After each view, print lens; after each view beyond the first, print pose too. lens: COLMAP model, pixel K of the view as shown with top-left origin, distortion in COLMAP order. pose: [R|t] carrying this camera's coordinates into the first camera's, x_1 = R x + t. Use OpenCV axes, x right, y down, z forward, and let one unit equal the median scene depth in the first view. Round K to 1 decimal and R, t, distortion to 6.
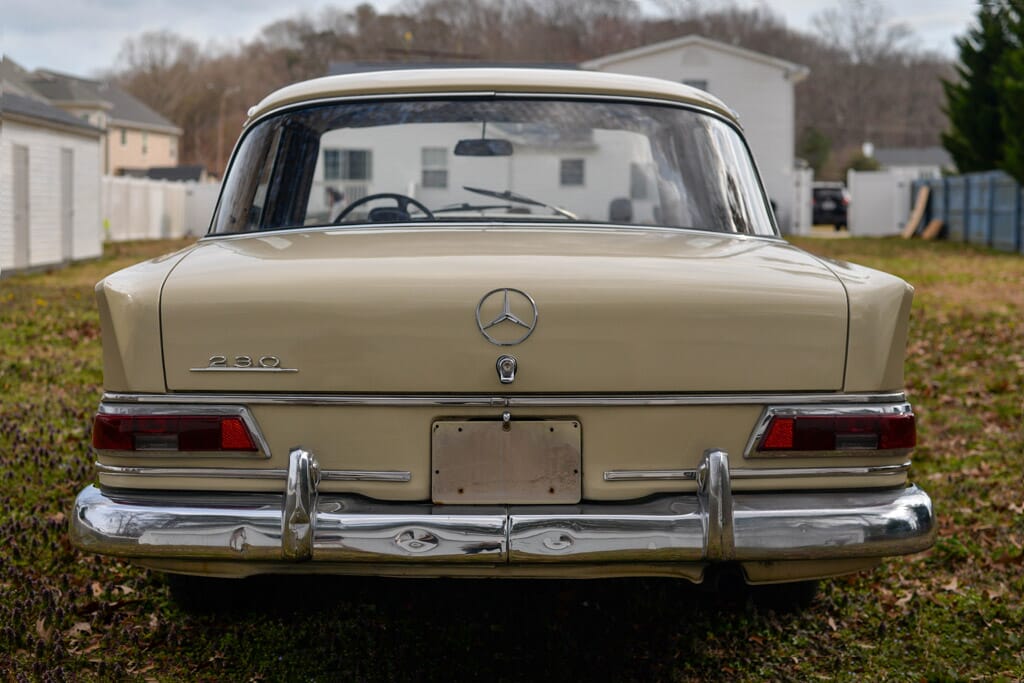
lens RADIAL K [[1699.6, 0, 512.0], [0, 1699.6, 341.5], [0, 0, 1]] dist [-0.155338, 0.054644]
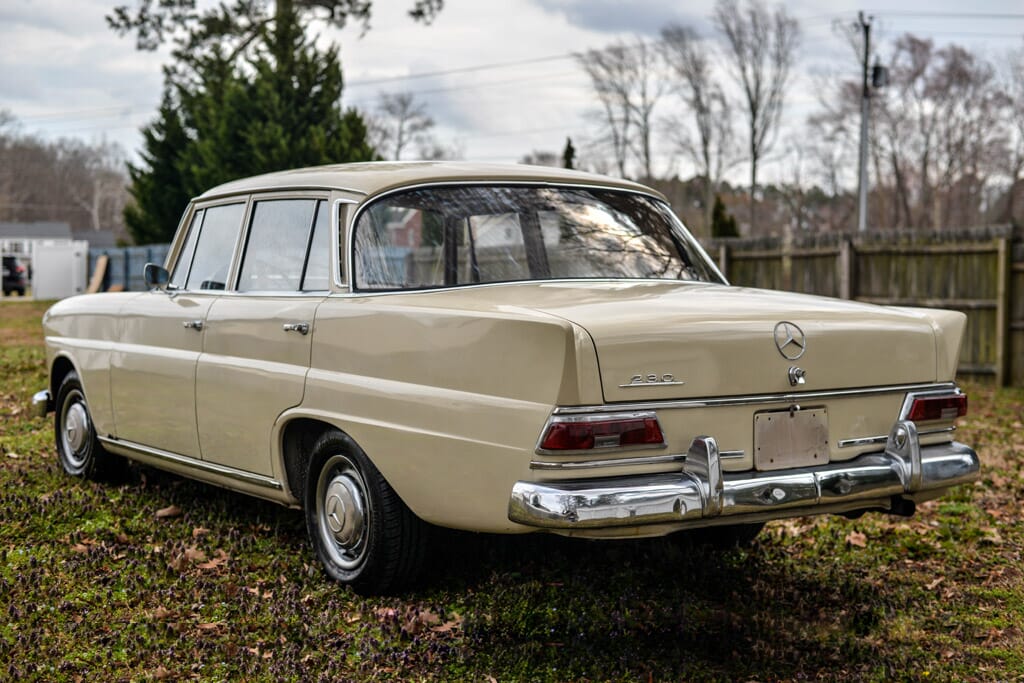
lens RADIAL K [[1485.2, 0, 512.0], [0, 1485.2, 341.5], [0, 0, 1]] dist [-0.042881, -0.048867]
pose [[0.831048, -0.025731, 0.555605, -0.919328], [0.045075, 0.998759, -0.021168, 0.002347], [-0.554371, 0.042636, 0.831177, 0.056485]]
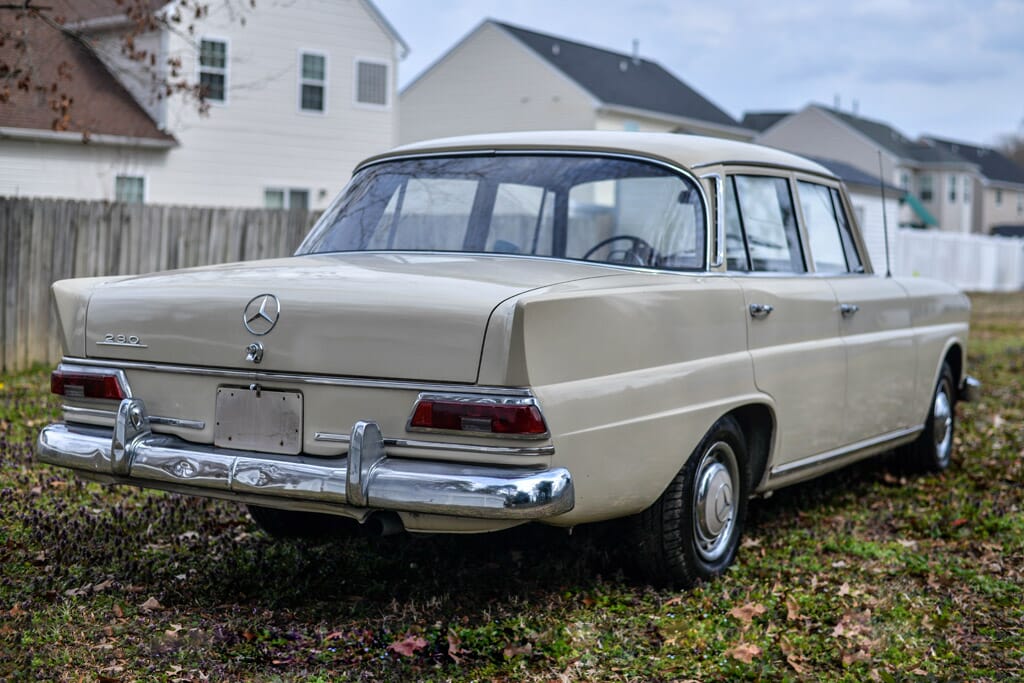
lens RADIAL K [[1444.9, 0, 513.1], [0, 1444.9, 414.5], [0, 0, 1]] dist [-0.002440, 0.000669]
pose [[0.862470, 0.069395, -0.501328, 0.757971], [-0.055483, 0.997549, 0.042631, 0.004960], [0.503058, -0.008953, 0.864206, 0.092888]]
